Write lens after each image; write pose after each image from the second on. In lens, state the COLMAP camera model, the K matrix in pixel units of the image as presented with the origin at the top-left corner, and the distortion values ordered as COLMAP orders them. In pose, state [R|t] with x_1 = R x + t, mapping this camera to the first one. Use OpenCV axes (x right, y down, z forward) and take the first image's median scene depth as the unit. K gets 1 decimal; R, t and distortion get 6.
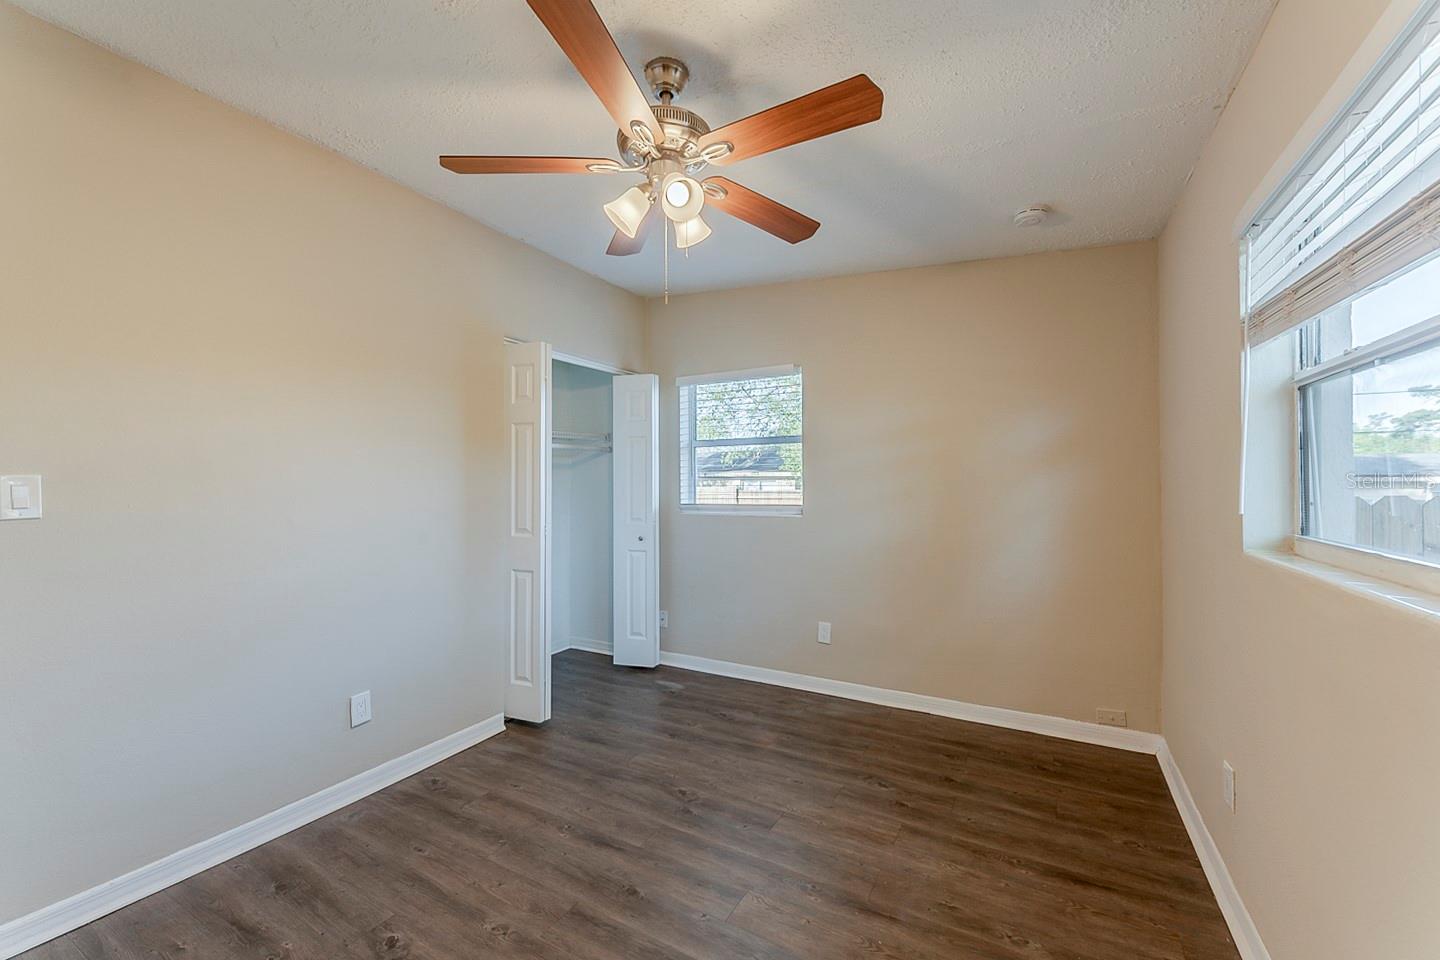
lens RADIAL K [[568.3, 0, 711.9], [0, 568.3, 475.4], [0, 0, 1]] dist [0.012402, -0.005016]
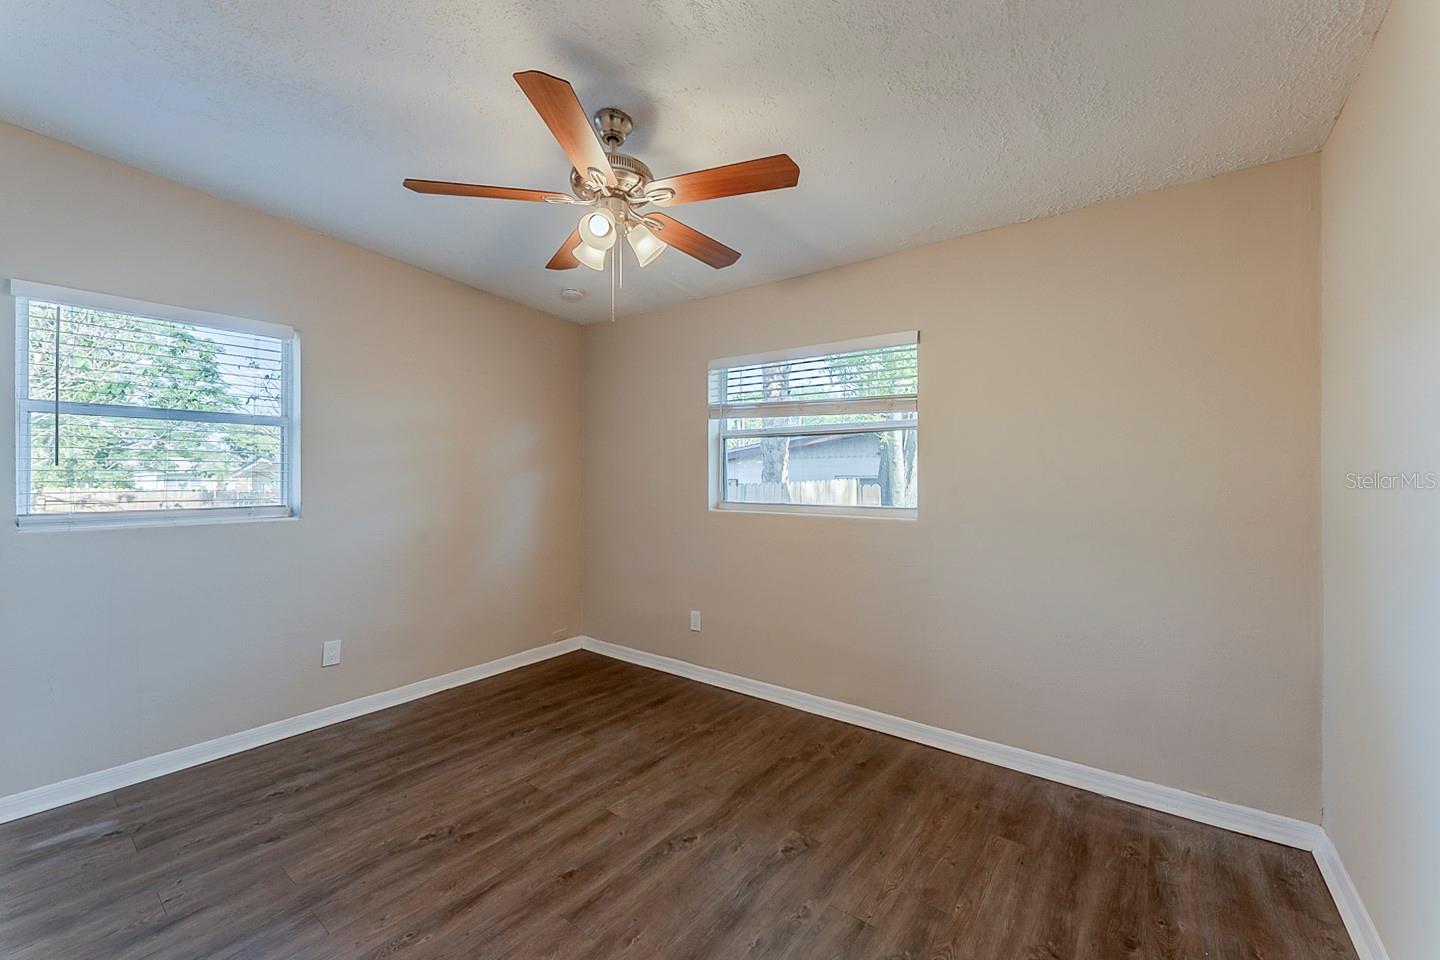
lens RADIAL K [[568.3, 0, 723.4], [0, 568.3, 480.2], [0, 0, 1]] dist [0.012402, -0.005016]
pose [[0.130754, 0.000495, 0.991415, -0.810963], [-0.016519, 0.999862, 0.001680, 0.007003], [-0.991277, -0.016597, 0.130744, 0.431602]]
